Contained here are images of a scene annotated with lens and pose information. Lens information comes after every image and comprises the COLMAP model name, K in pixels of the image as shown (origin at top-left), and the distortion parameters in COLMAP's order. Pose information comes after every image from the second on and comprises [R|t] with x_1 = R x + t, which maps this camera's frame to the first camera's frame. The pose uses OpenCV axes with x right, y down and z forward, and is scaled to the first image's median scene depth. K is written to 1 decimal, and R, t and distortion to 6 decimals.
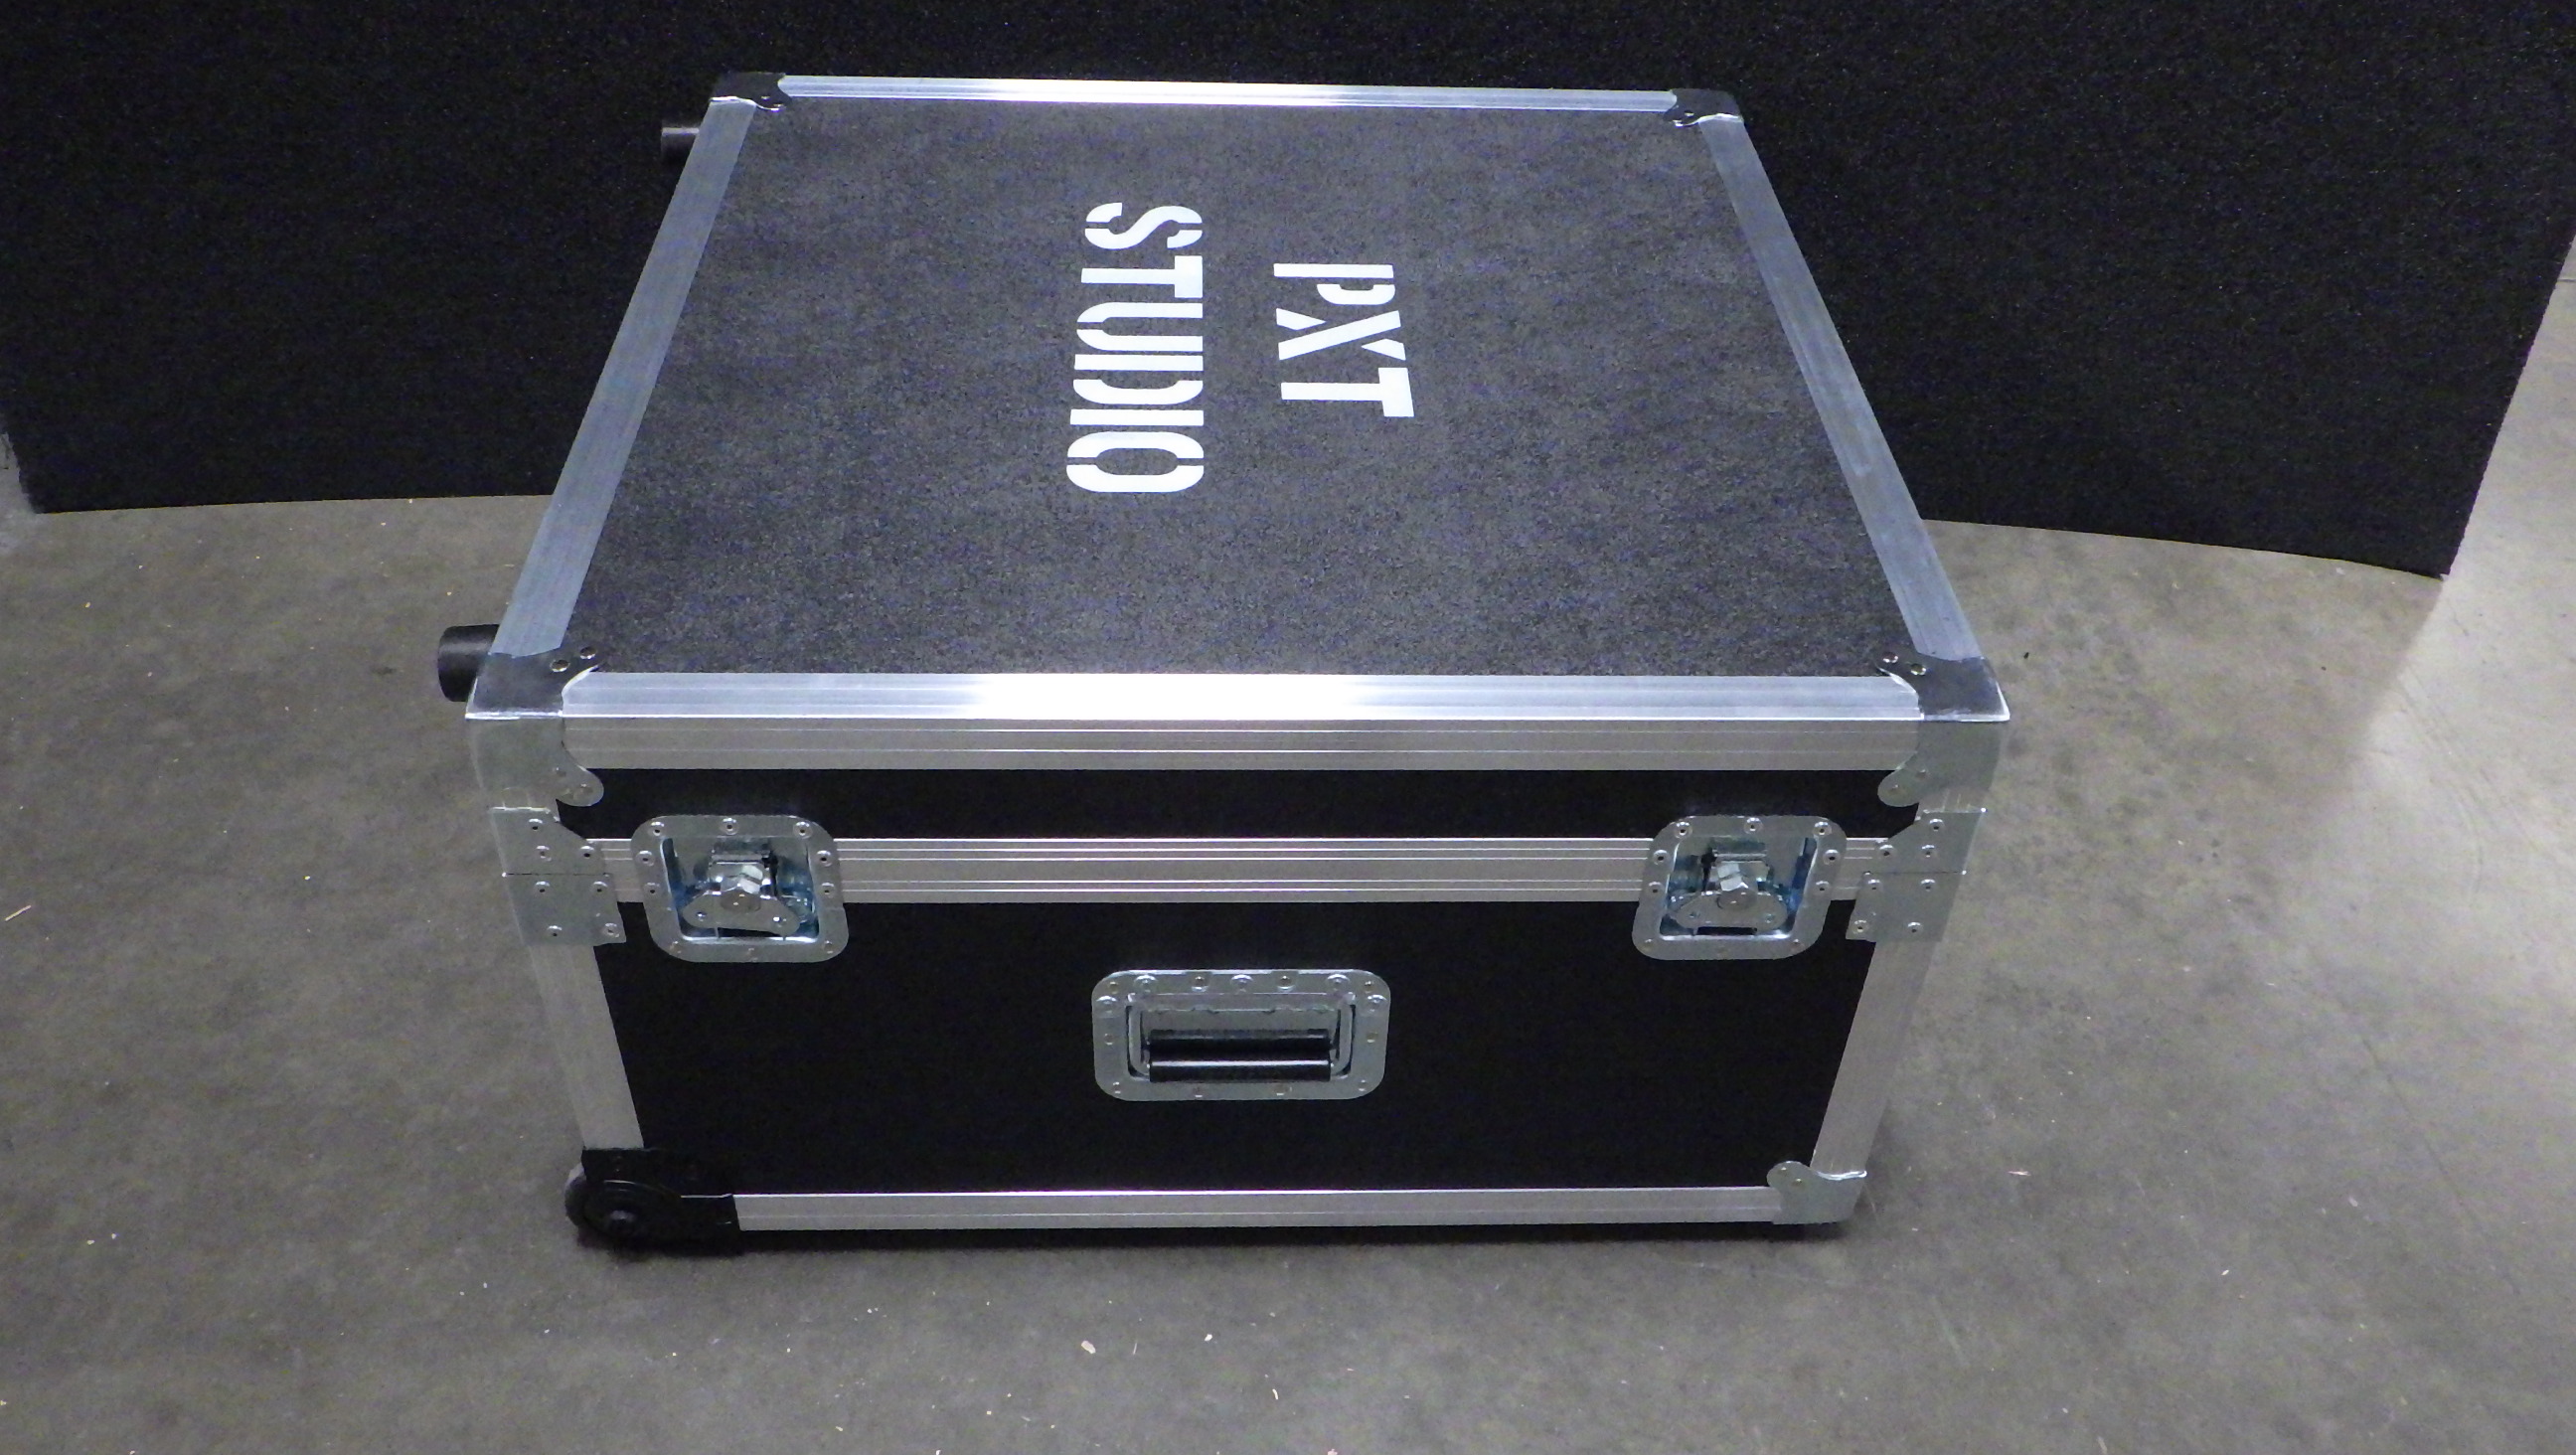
lens RADIAL K [[2115.4, 0, 1286.8], [0, 2115.4, 689.6], [0, 0, 1]] dist [-0.005323, 0.001075]
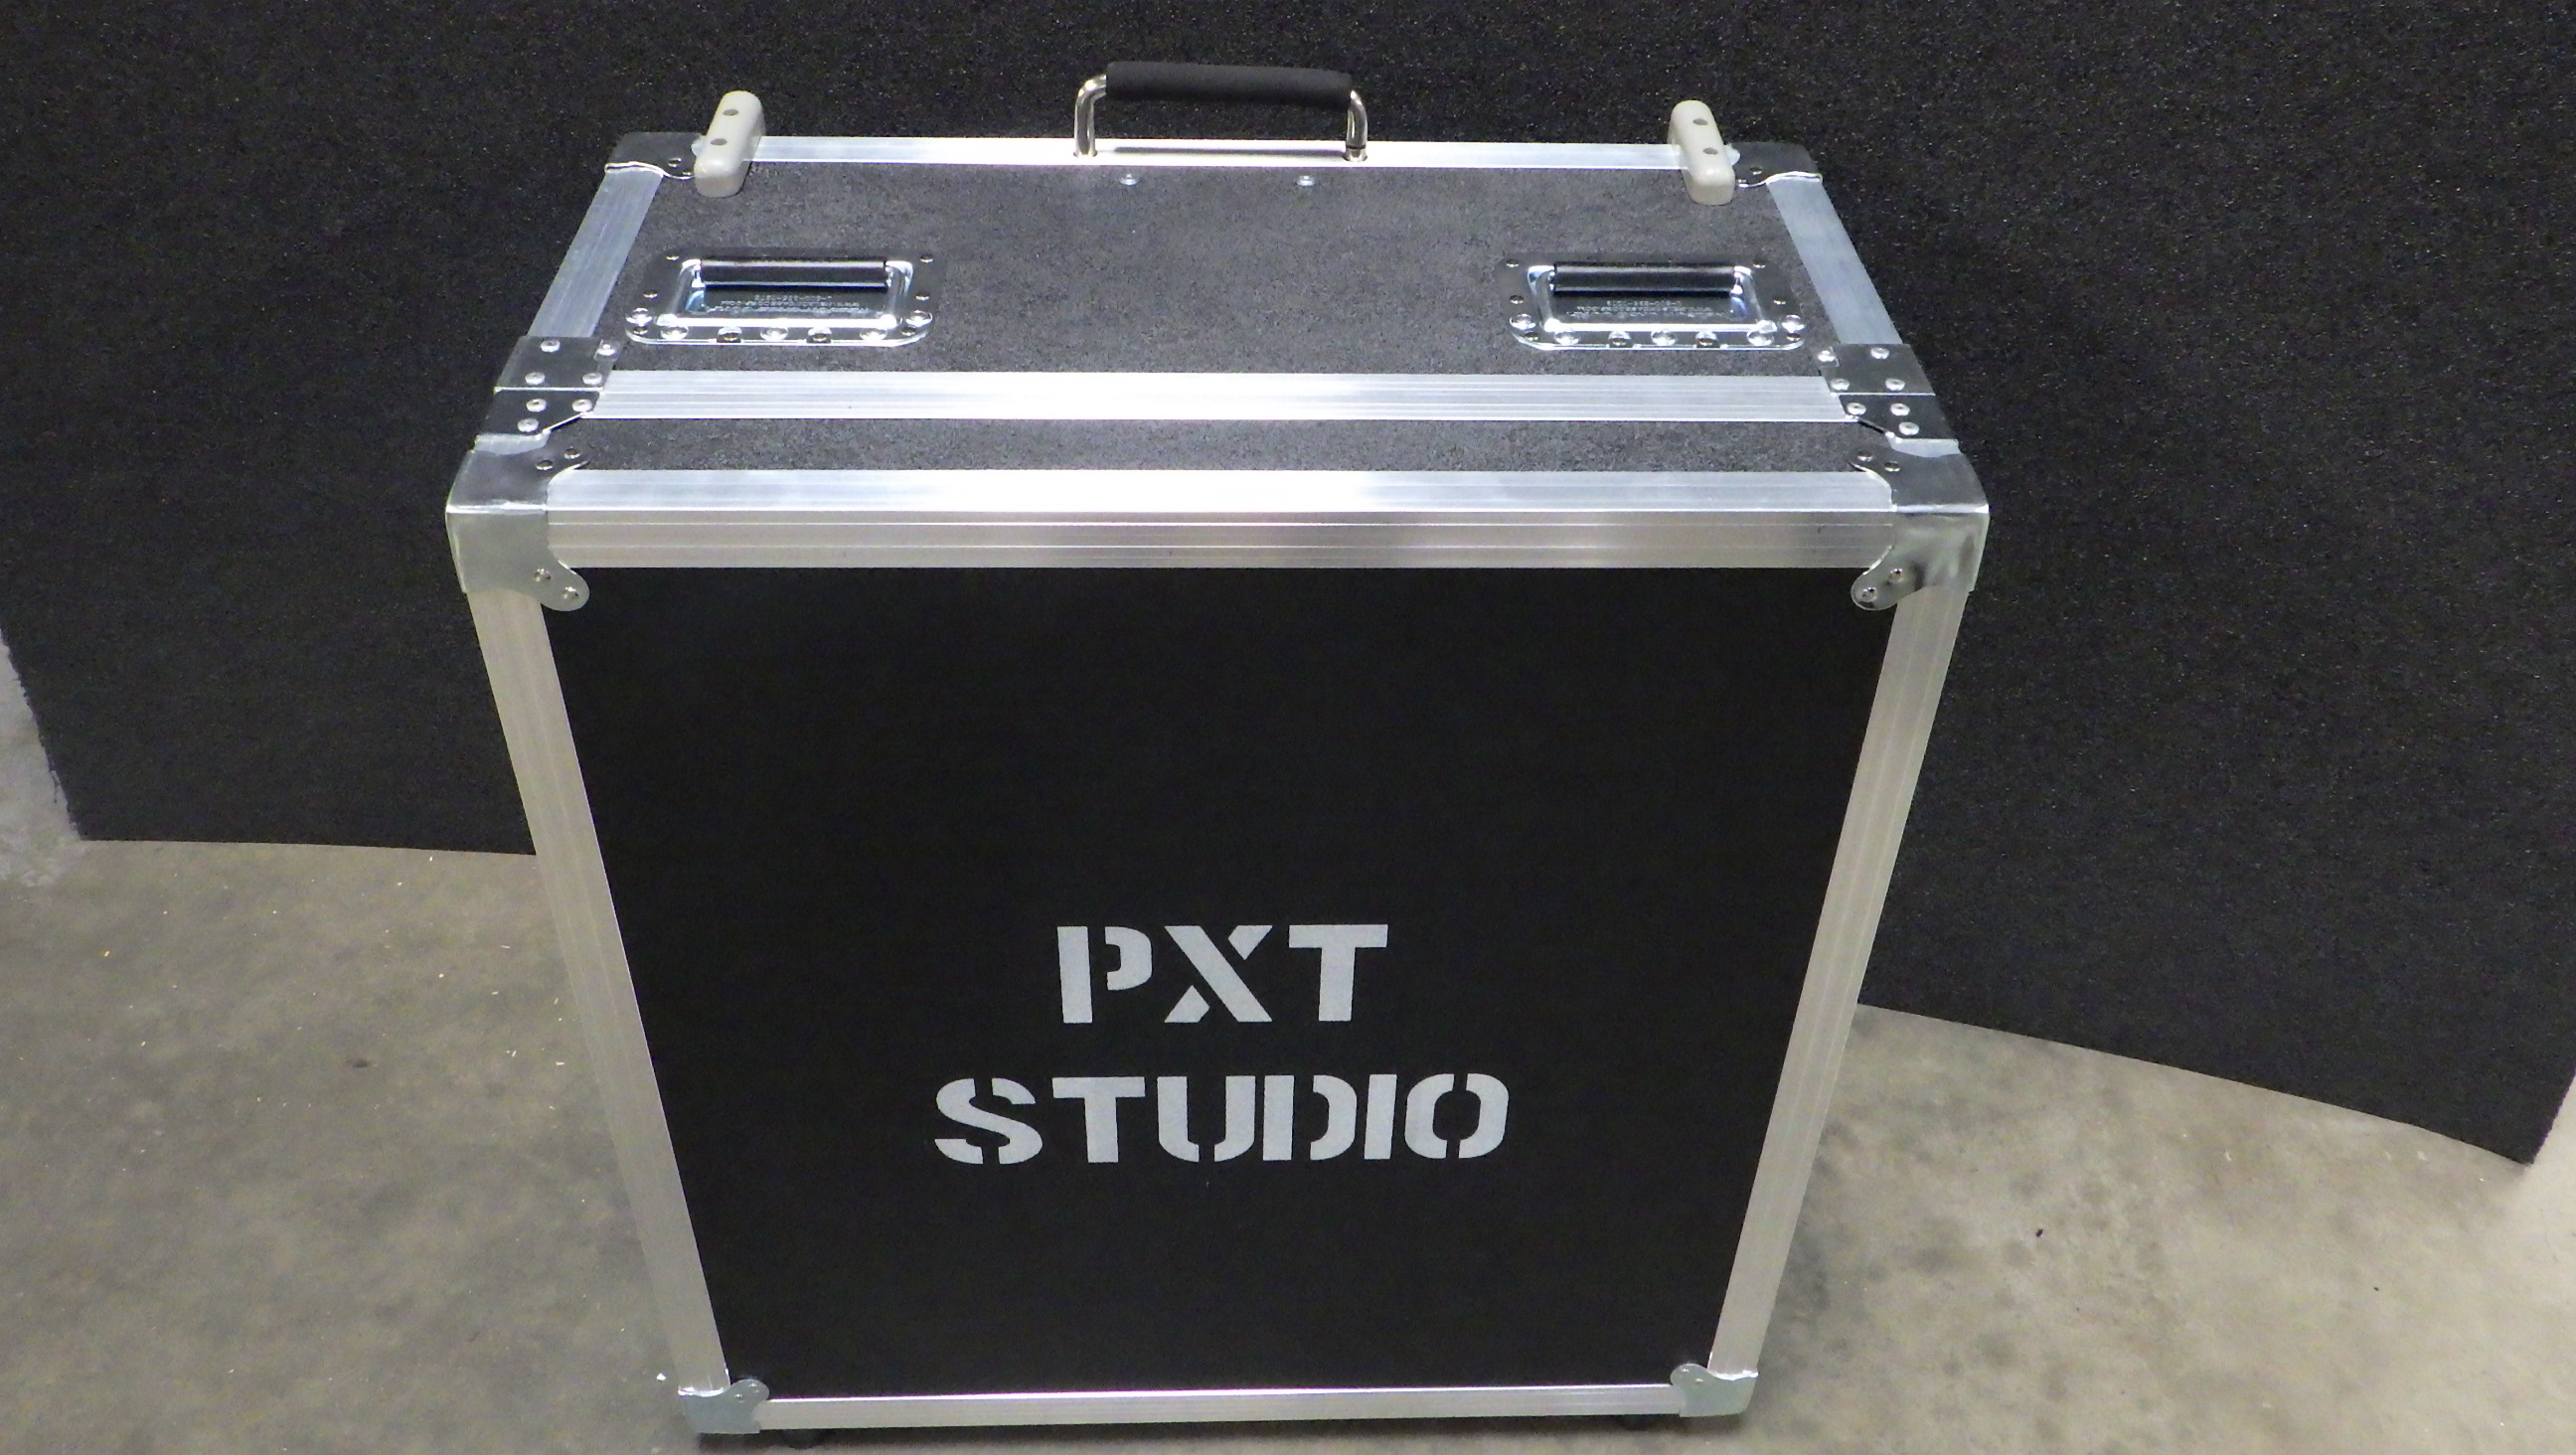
lens RADIAL K [[2115.4, 0, 1286.8], [0, 2115.4, 689.6], [0, 0, 1]] dist [-0.005323, 0.001075]
pose [[0.988254, 0.093829, -0.120620, 0.125089], [-0.095801, 0.995344, -0.010636, -0.231155], [0.119060, 0.022067, 0.992642, 0.043936]]
